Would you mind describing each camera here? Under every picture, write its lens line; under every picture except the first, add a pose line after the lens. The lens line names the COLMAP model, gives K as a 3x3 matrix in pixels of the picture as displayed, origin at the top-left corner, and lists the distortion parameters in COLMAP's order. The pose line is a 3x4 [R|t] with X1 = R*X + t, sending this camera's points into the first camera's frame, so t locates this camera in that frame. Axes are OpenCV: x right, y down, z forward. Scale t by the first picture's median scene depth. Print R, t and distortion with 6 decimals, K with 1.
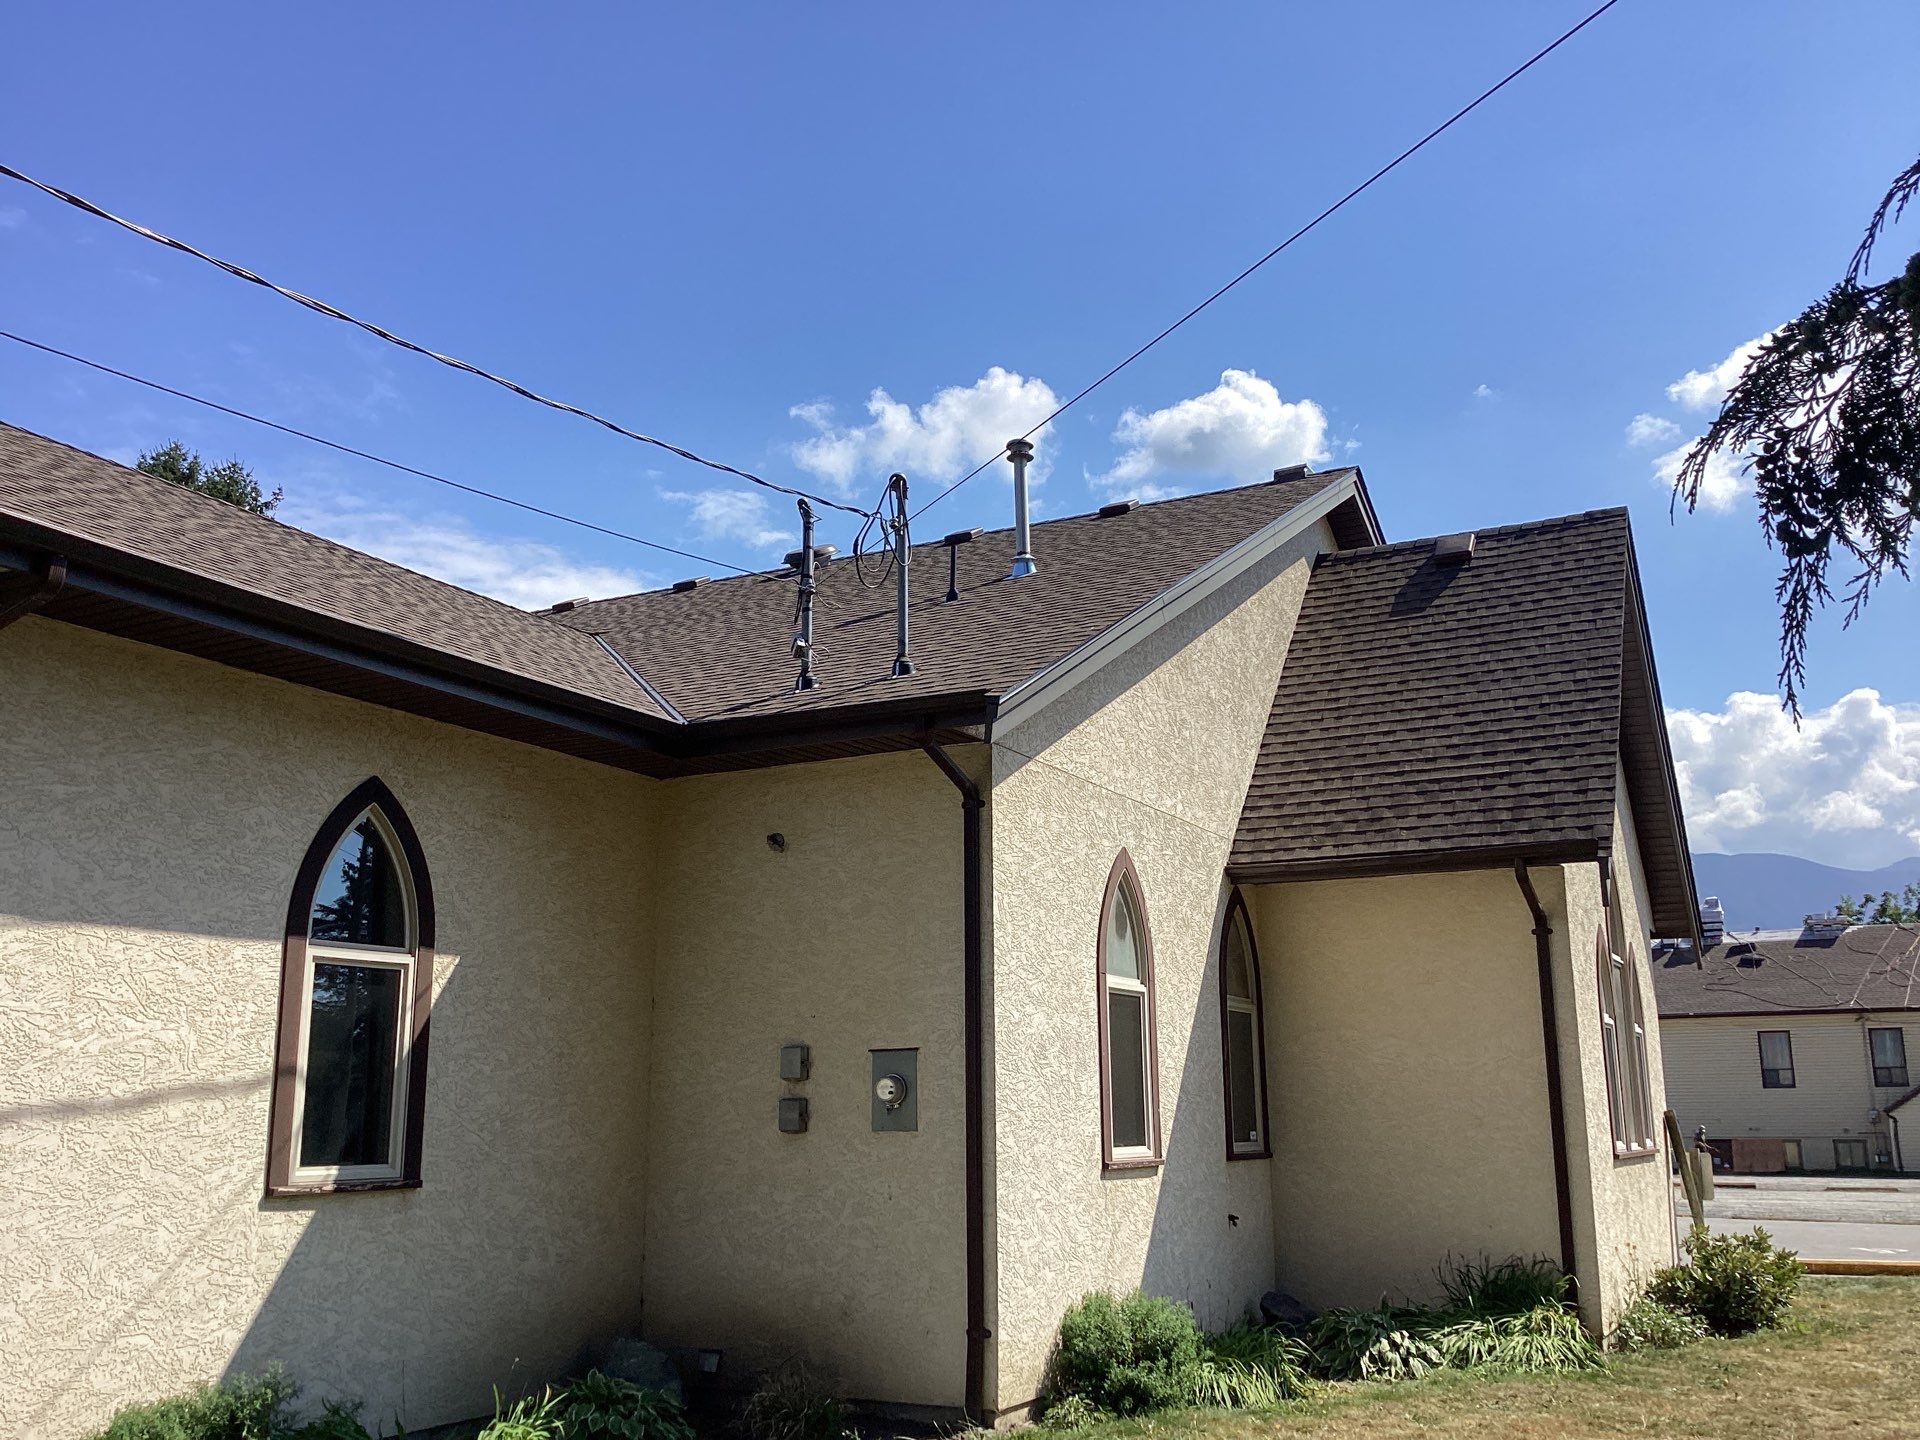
lens RADIAL K [[1727.1, 0, 960.0], [0, 1727.1, 720.0], [0, 0, 1]] dist [0.007984, -0.011127]
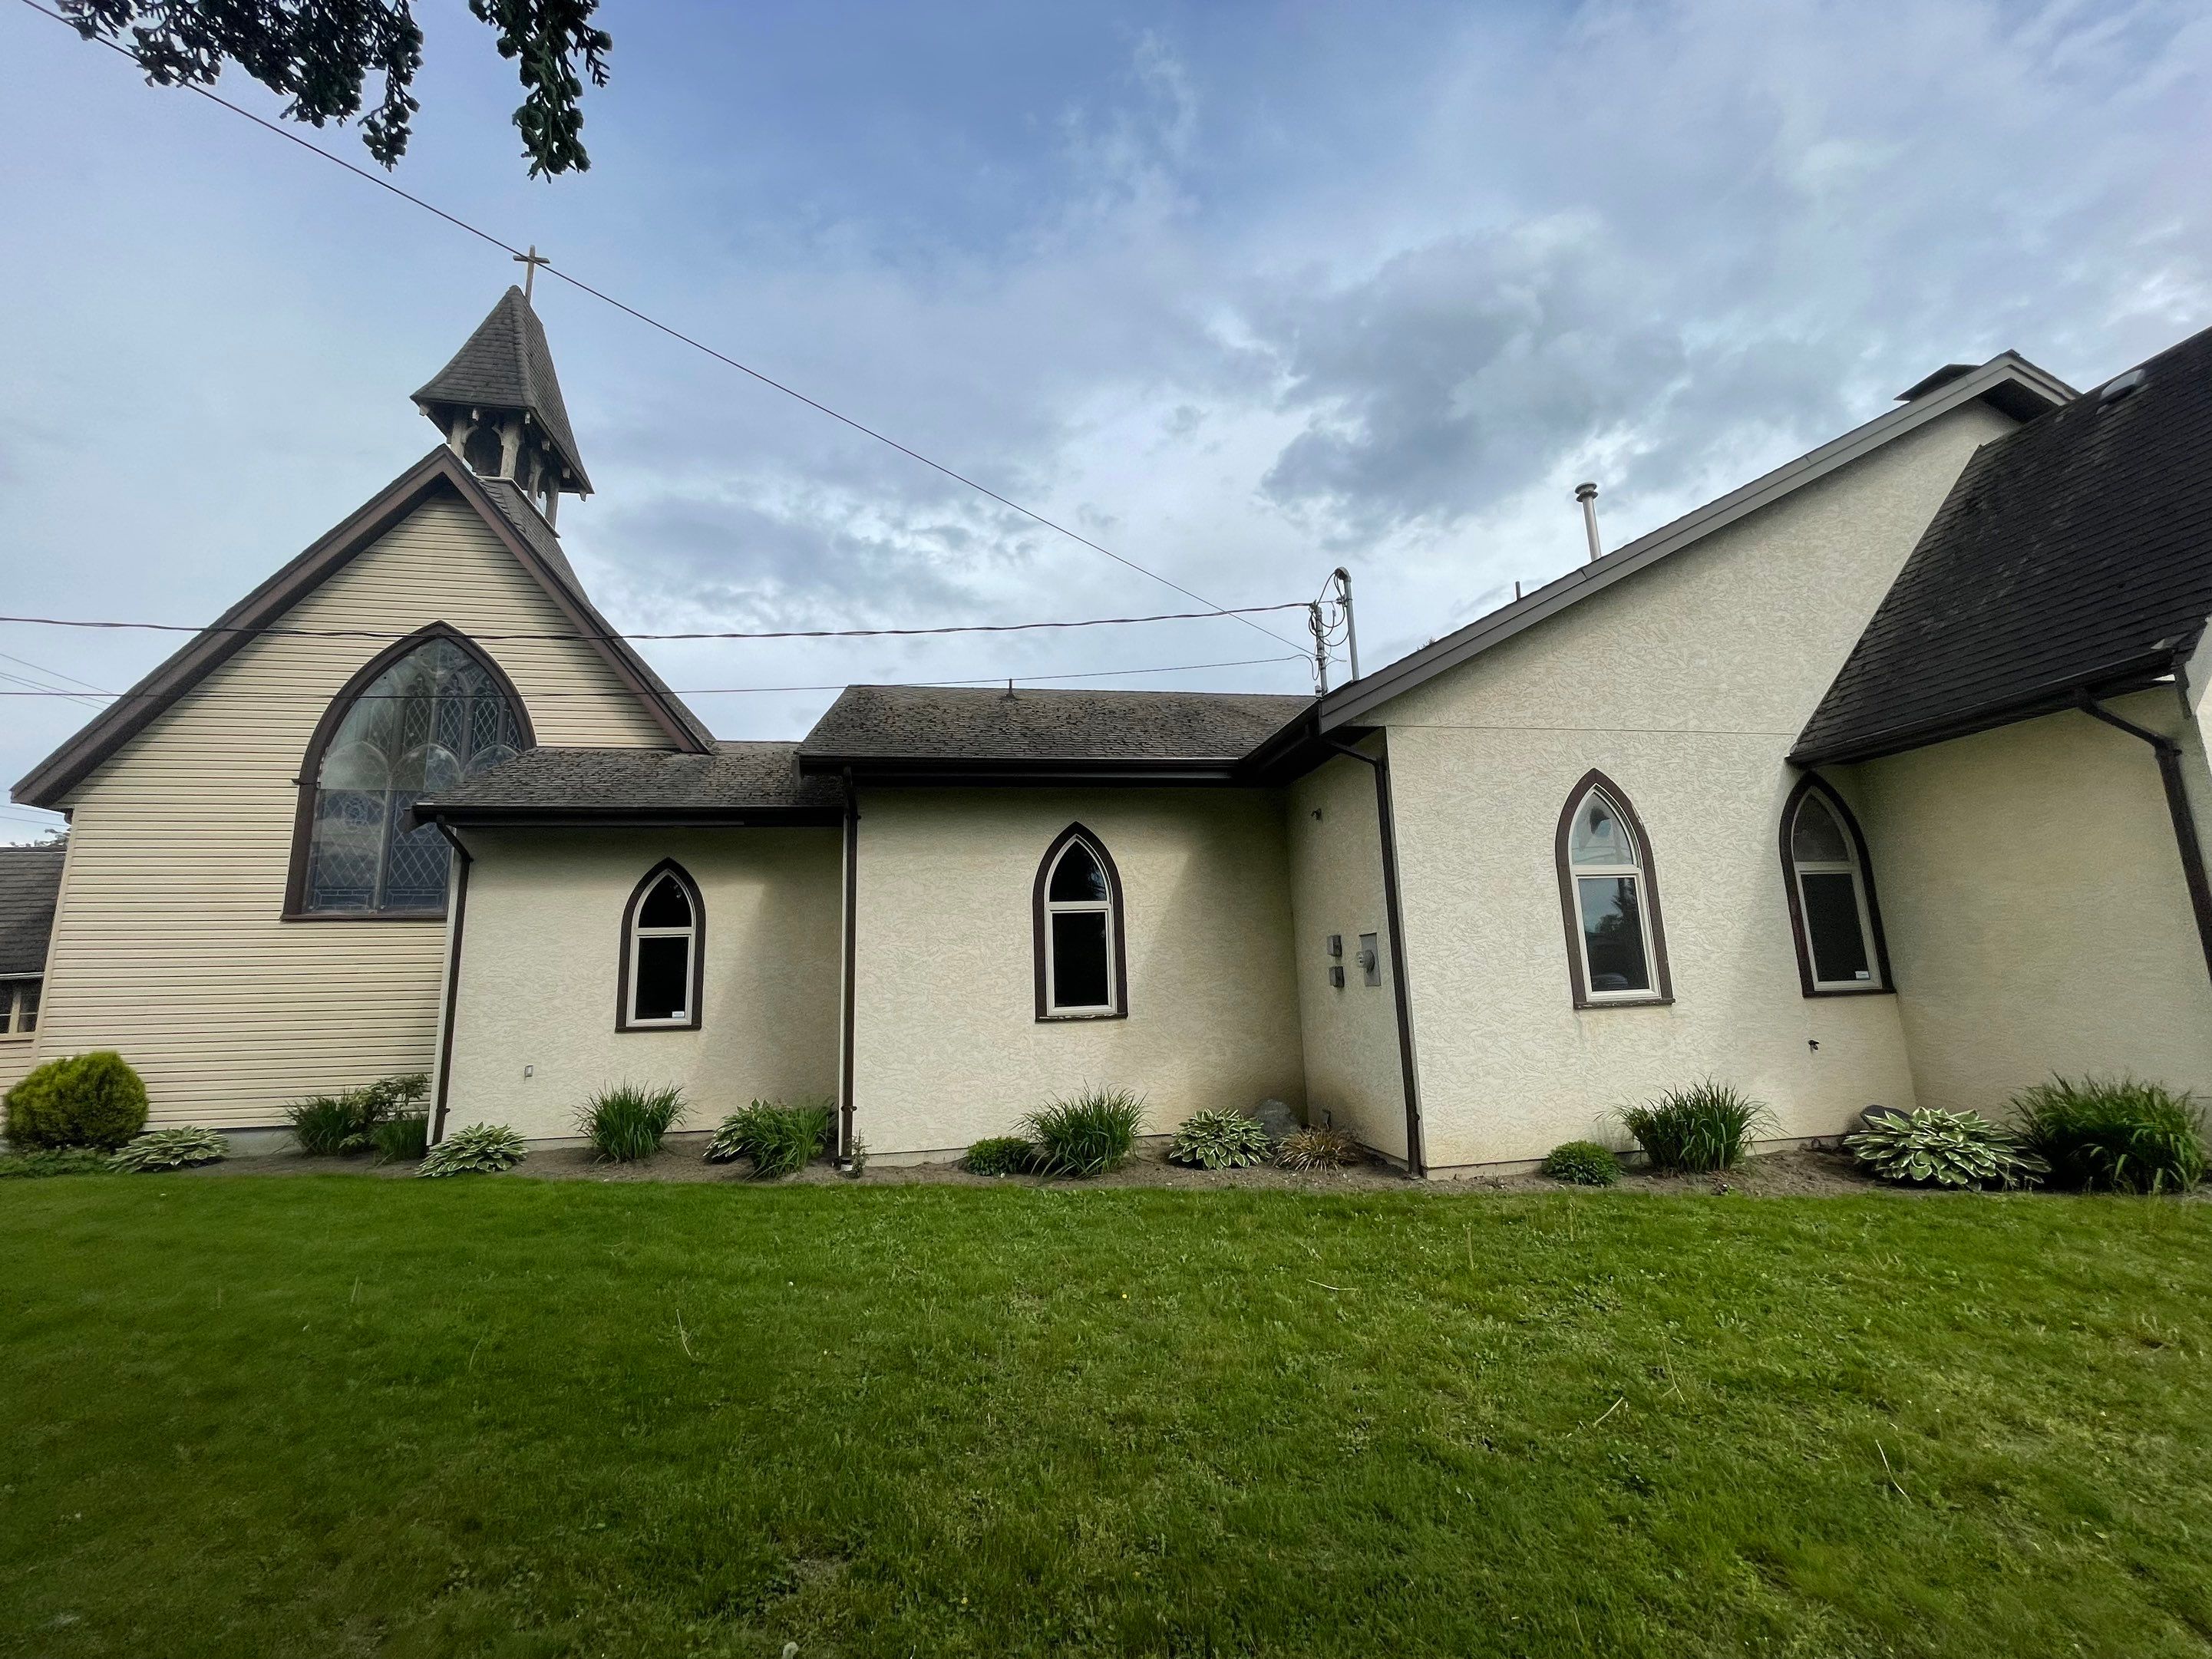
lens RADIAL K [[897.8, 0, 1106.0], [0, 897.8, 829.5], [0, 0, 1]] dist [0.000463, -0.000119]
pose [[0.618839, -0.148800, -0.771296, 0.471658], [0.206119, 0.978248, -0.023349, 0.070724], [0.757993, -0.144530, 0.636049, 0.321490]]
